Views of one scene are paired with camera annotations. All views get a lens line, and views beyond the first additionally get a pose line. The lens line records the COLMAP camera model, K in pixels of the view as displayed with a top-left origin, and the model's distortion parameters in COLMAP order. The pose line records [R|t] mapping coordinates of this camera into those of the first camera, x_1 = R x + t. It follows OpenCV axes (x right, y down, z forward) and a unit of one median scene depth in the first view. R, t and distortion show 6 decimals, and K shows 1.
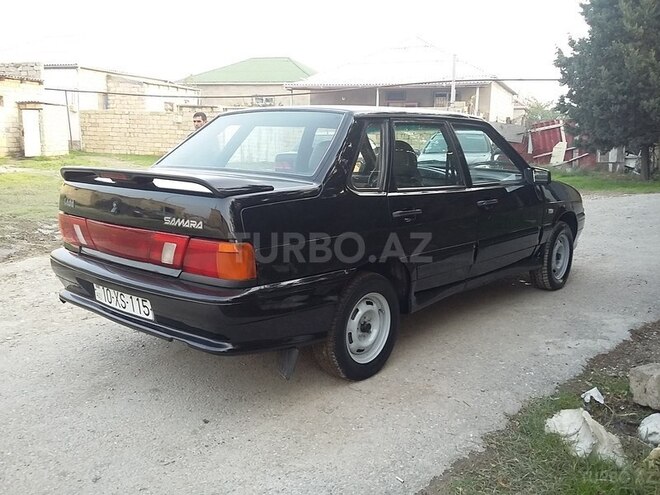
lens RADIAL K [[610.8, 0, 341.6], [0, 610.8, 247.3], [0, 0, 1]] dist [0.102155, -0.214856]
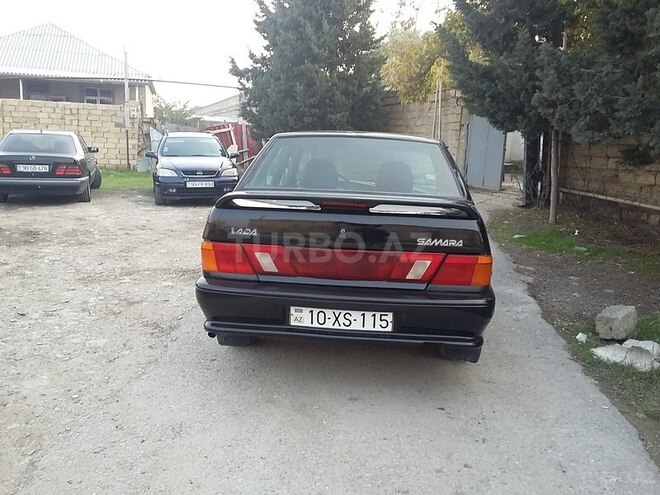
lens RADIAL K [[610.8, 0, 341.6], [0, 610.8, 247.3], [0, 0, 1]] dist [0.102155, -0.214856]
pose [[0.808379, -0.077750, 0.583505, -0.951131], [0.074517, 0.996781, 0.029583, -0.068820], [-0.583926, 0.019567, 0.811571, 0.137118]]
